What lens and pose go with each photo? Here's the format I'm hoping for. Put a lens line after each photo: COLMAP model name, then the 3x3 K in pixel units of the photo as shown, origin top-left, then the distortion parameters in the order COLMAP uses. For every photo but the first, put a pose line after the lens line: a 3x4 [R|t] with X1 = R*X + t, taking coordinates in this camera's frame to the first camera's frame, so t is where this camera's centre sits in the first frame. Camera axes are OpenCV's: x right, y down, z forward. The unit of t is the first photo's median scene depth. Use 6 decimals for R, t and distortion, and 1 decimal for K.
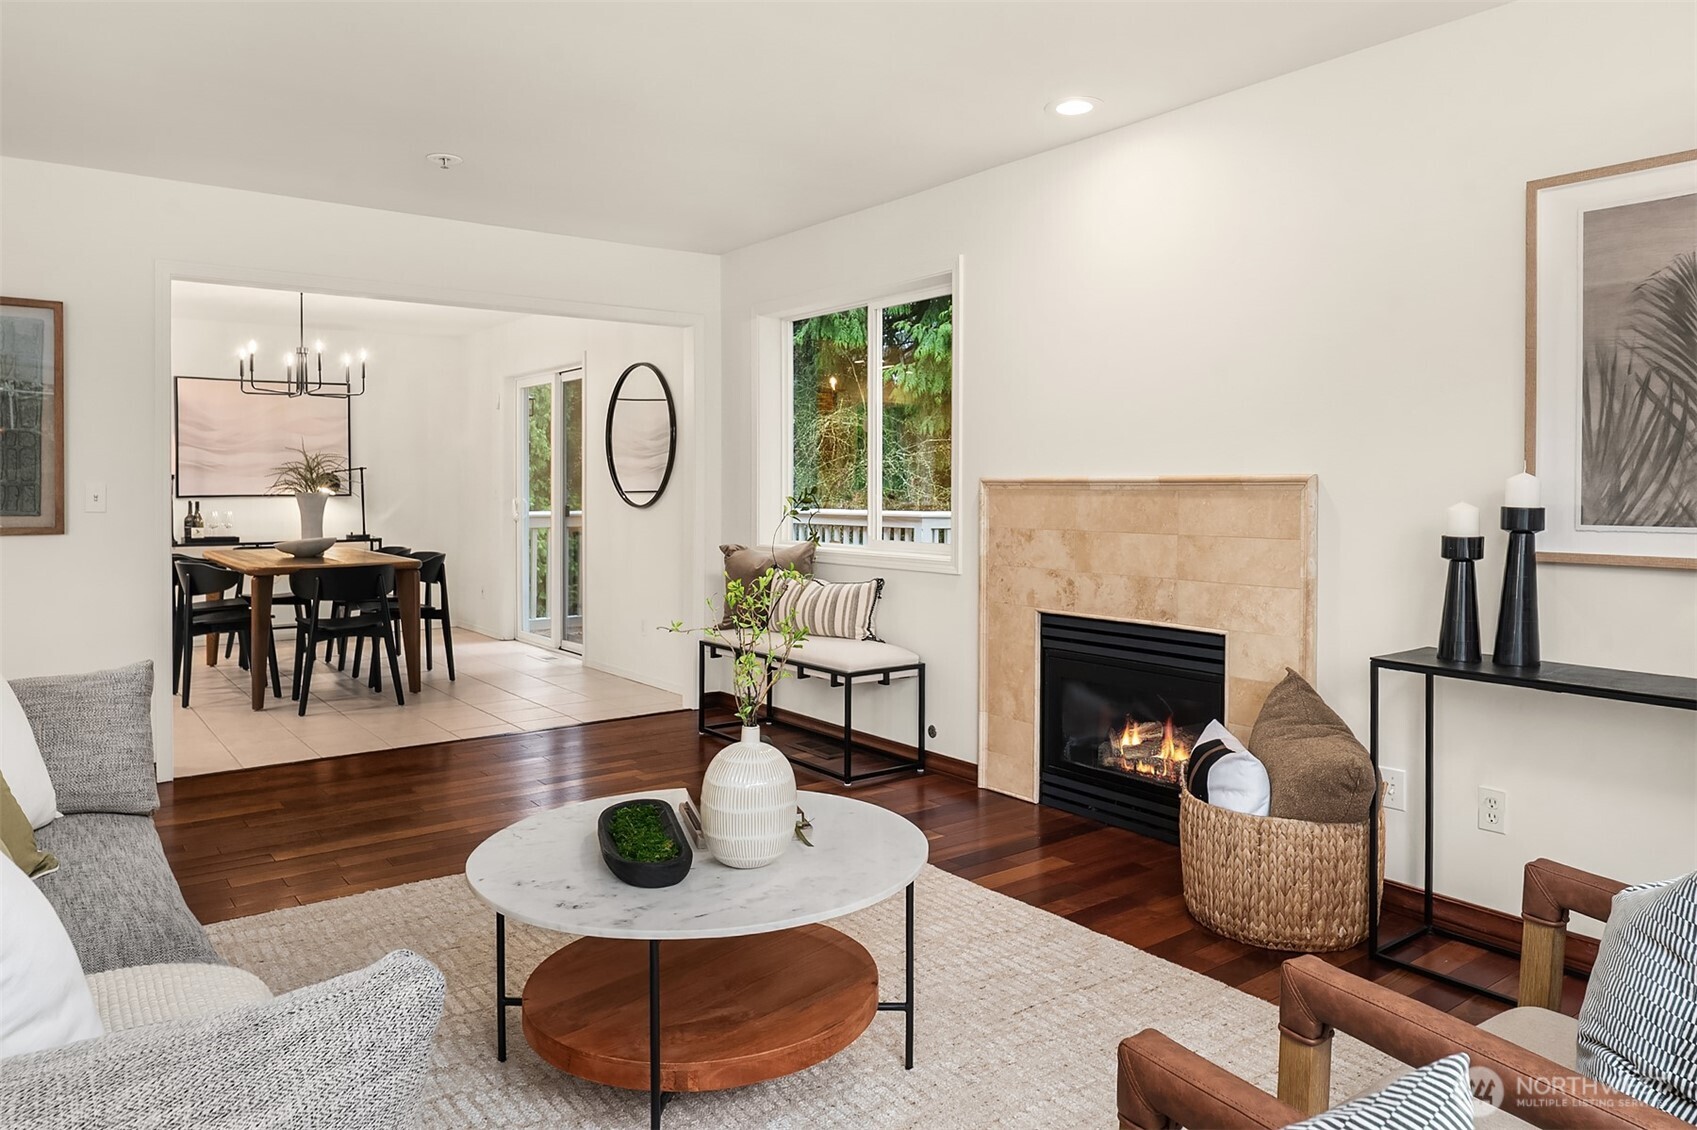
lens RADIAL K [[1119.4, 0, 847.1], [0, 1119.4, 476.2], [0, 0, 1]] dist [0.001157, -0.007416]
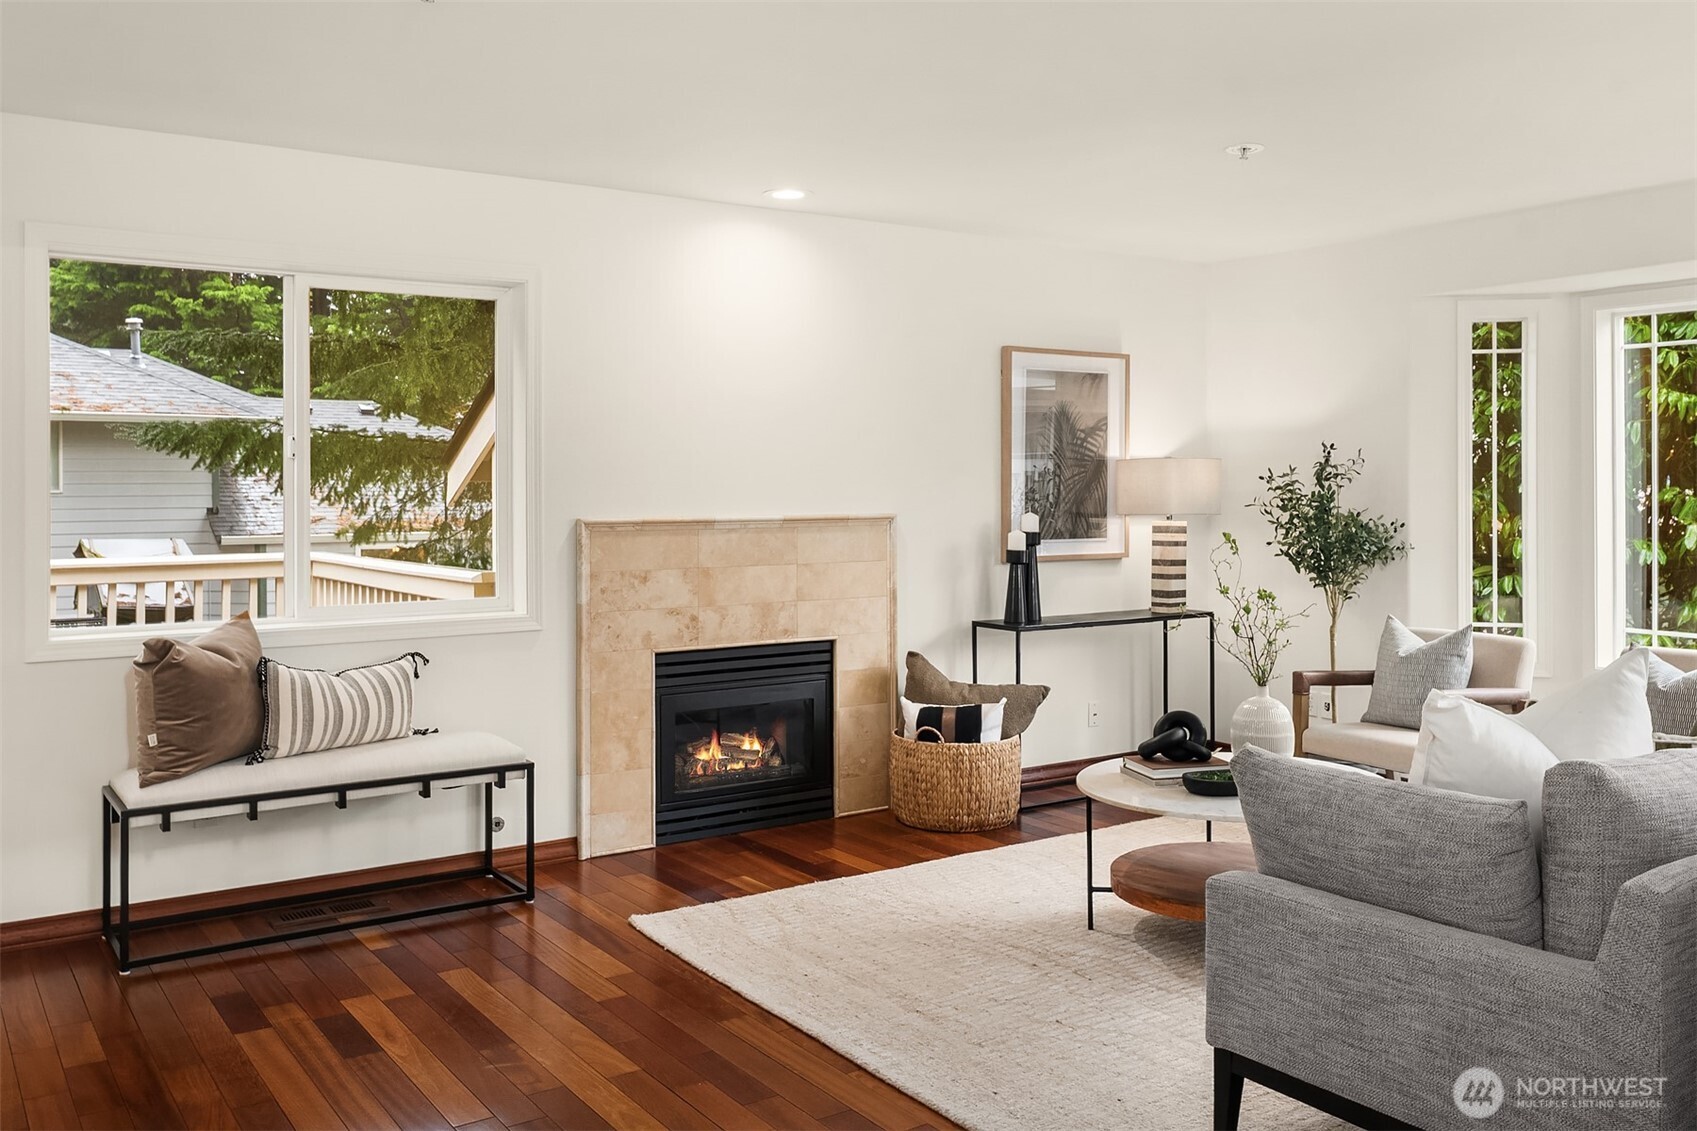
lens RADIAL K [[1416.4, 0, 848.5], [0, 1416.4, 481.9], [0, 0, 1]] dist [-0.009019, 0.000923]
pose [[0.047065, 0.006649, 0.998870, -1.156163], [-0.003462, 0.999973, -0.006493, -0.024859], [-0.998886, -0.003152, 0.047087, 0.824930]]
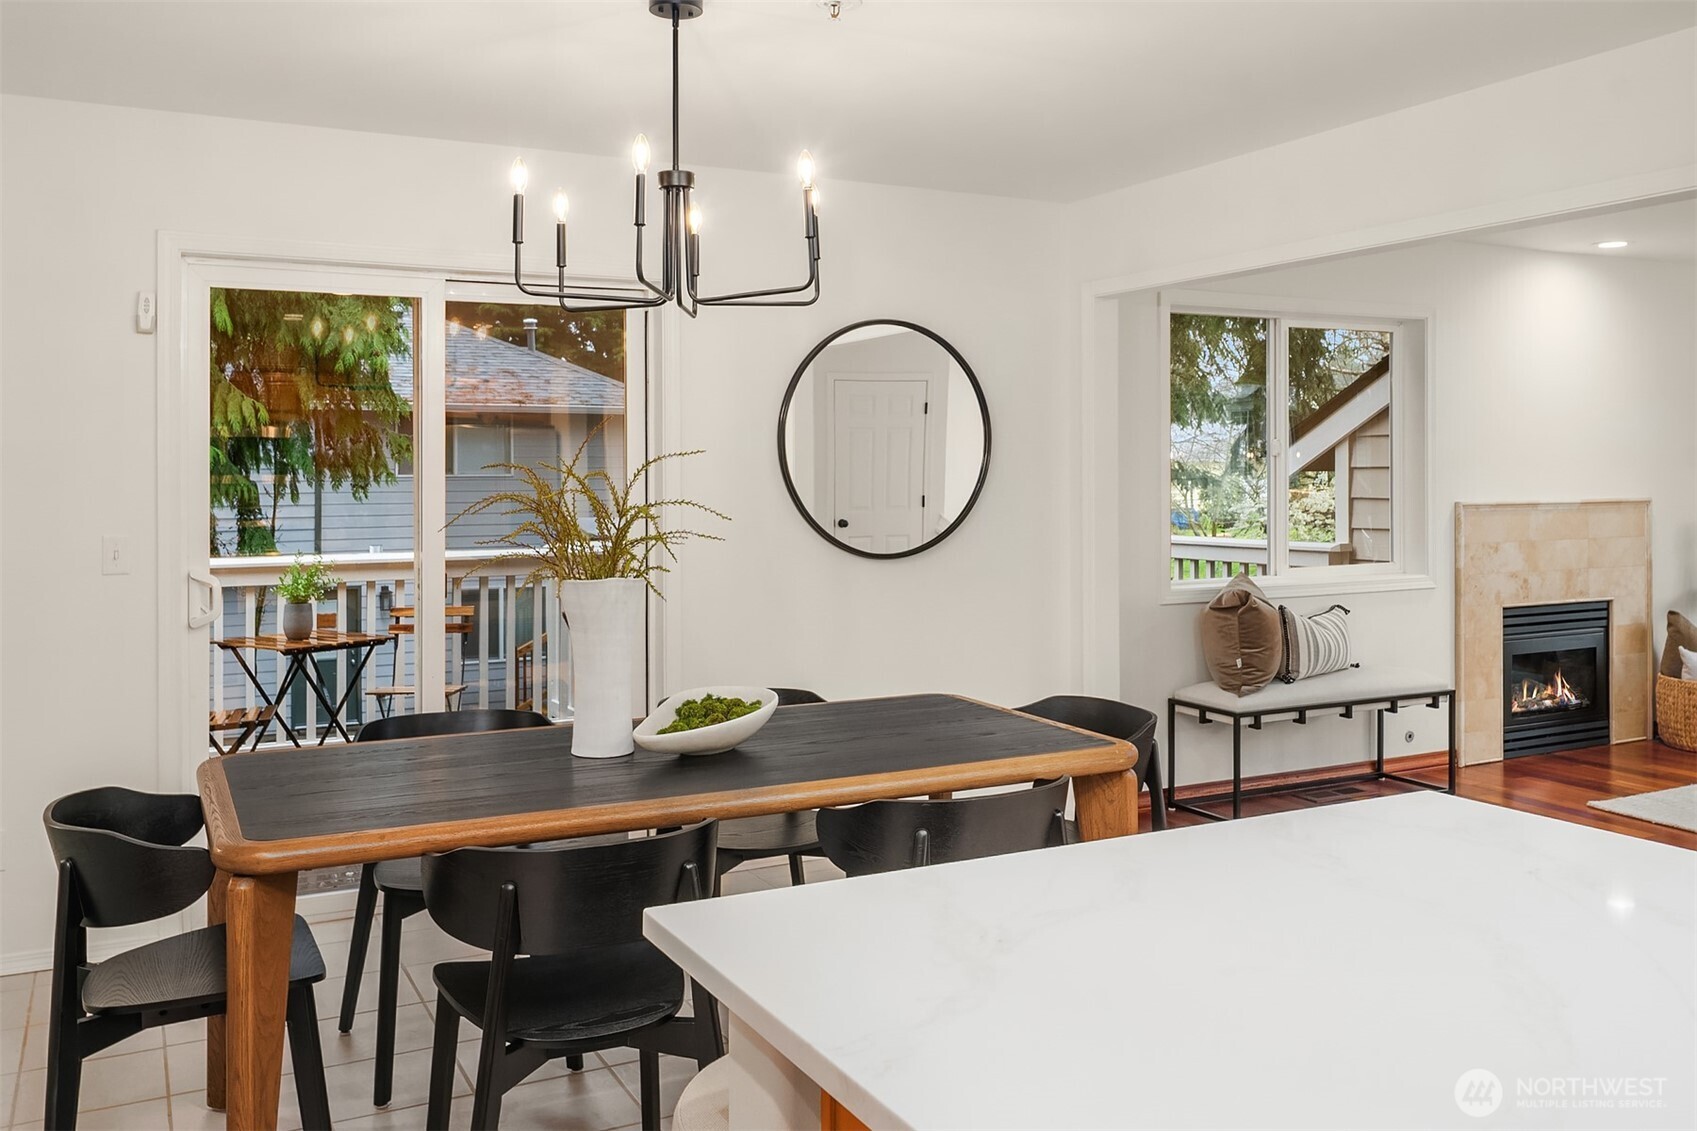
lens RADIAL K [[1416.4, 0, 848.5], [0, 1416.4, 481.9], [0, 0, 1]] dist [-0.009019, 0.000923]
pose [[0.168963, -0.005998, 0.985604, -1.628481], [-0.002938, 0.999974, 0.006589, -0.030493], [-0.985618, -0.004009, 0.168941, 1.561305]]
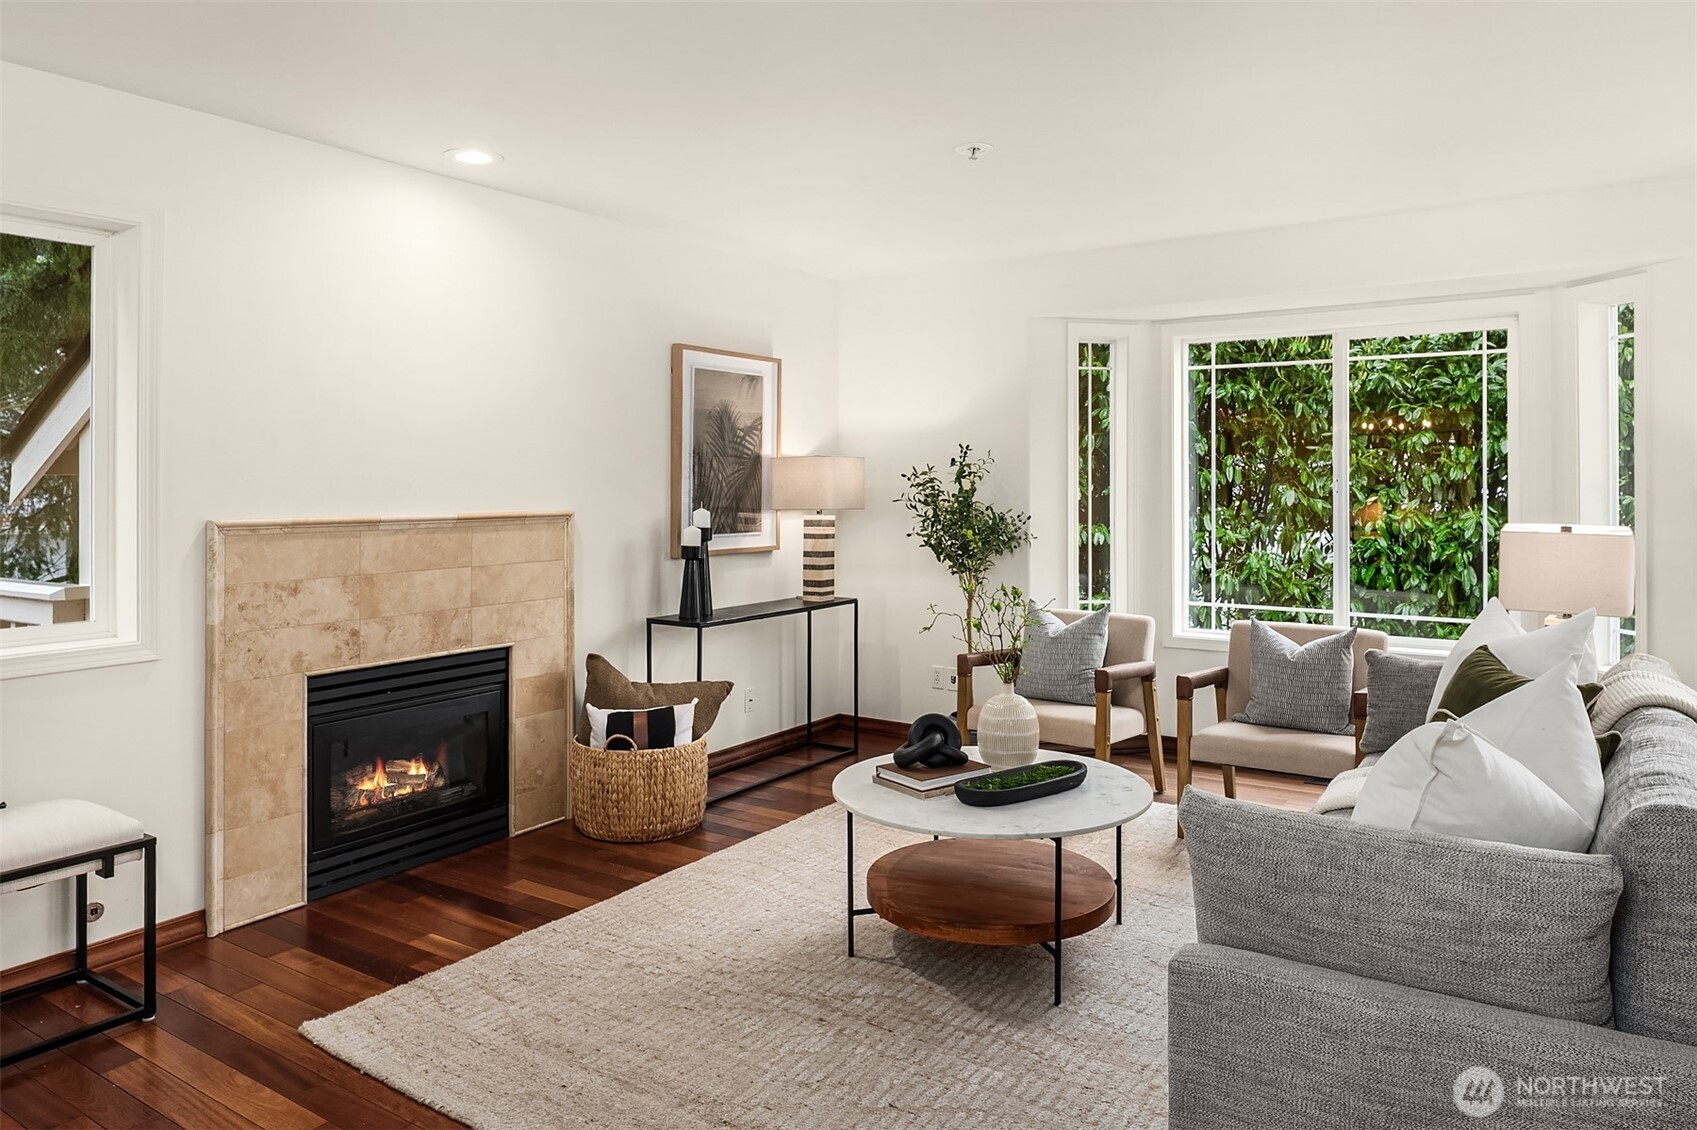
lens RADIAL K [[1119.4, 0, 847.1], [0, 1119.4, 476.2], [0, 0, 1]] dist [0.001157, -0.007416]
pose [[-0.330796, 0.009319, 0.943656, -0.822427], [-0.004096, 0.999928, -0.011310, -0.024491], [-0.943693, -0.007606, -0.330734, 0.959851]]
